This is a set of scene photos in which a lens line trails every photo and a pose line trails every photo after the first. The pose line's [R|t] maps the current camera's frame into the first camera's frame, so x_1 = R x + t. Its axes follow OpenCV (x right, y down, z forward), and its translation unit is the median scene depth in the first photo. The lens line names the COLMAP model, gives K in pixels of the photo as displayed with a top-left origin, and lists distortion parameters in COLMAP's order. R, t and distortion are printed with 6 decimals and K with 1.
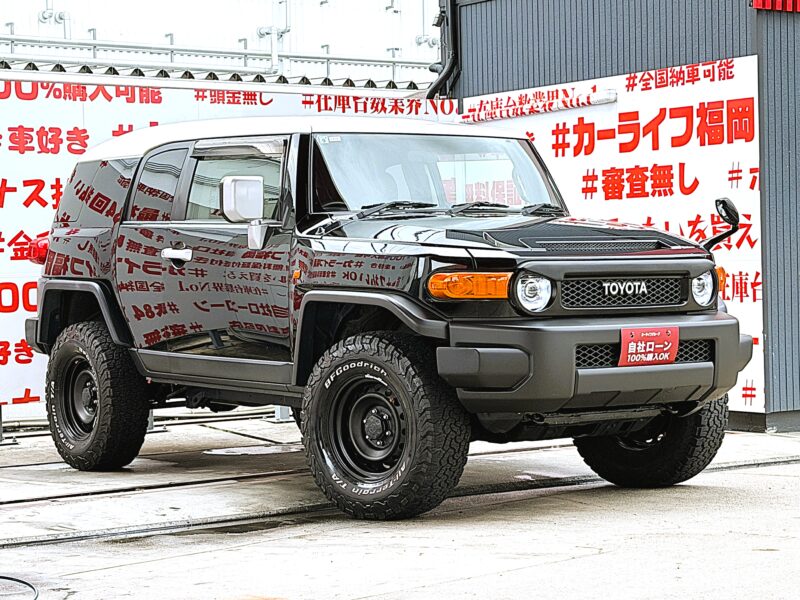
lens RADIAL K [[1863.6, 0, 398.1], [0, 1863.6, 300.8], [0, 0, 1]] dist [0.153067, 0.000000]
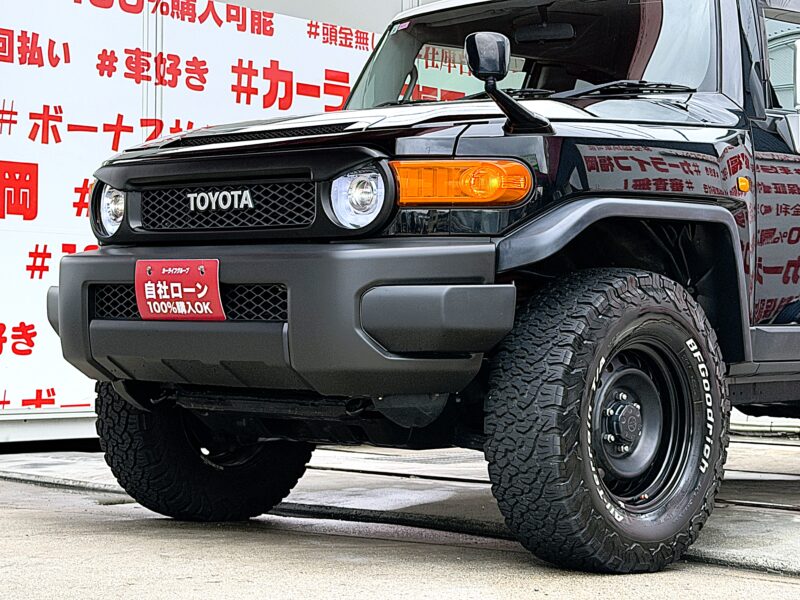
lens RADIAL K [[1735.2, 0, 406.4], [0, 1735.2, 297.0], [0, 0, 1]] dist [0.280124, 0.000000]
pose [[0.210236, 0.006799, -0.977627, 0.484931], [-0.034365, 0.999409, -0.000440, 0.016343], [0.977046, 0.033688, 0.210346, 0.640480]]
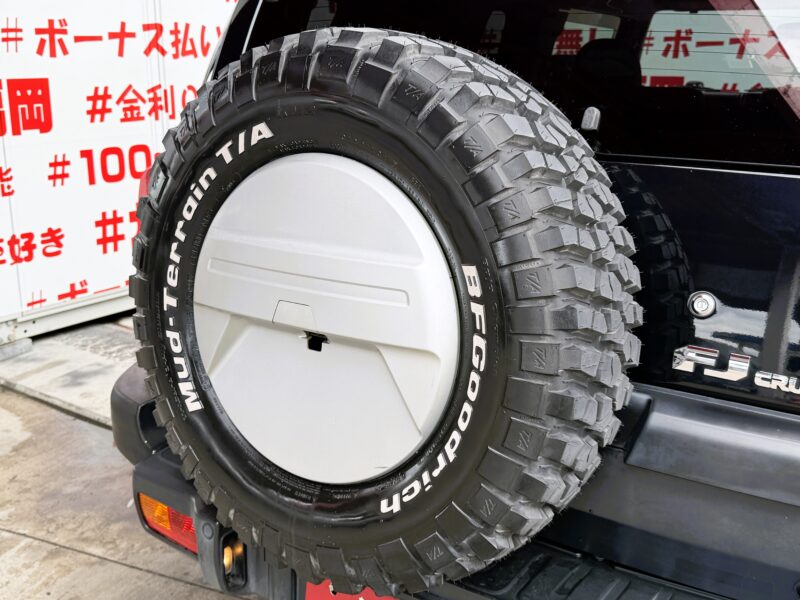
lens RADIAL K [[893.1, 0, 396.5], [0, 893.1, 301.8], [0, 0, 1]] dist [0.035448, 0.000000]
pose [[0.333220, 0.280392, -0.900191, 0.189446], [-0.036957, 0.957907, 0.284689, -0.053236], [0.942124, -0.061595, 0.329557, 0.649904]]
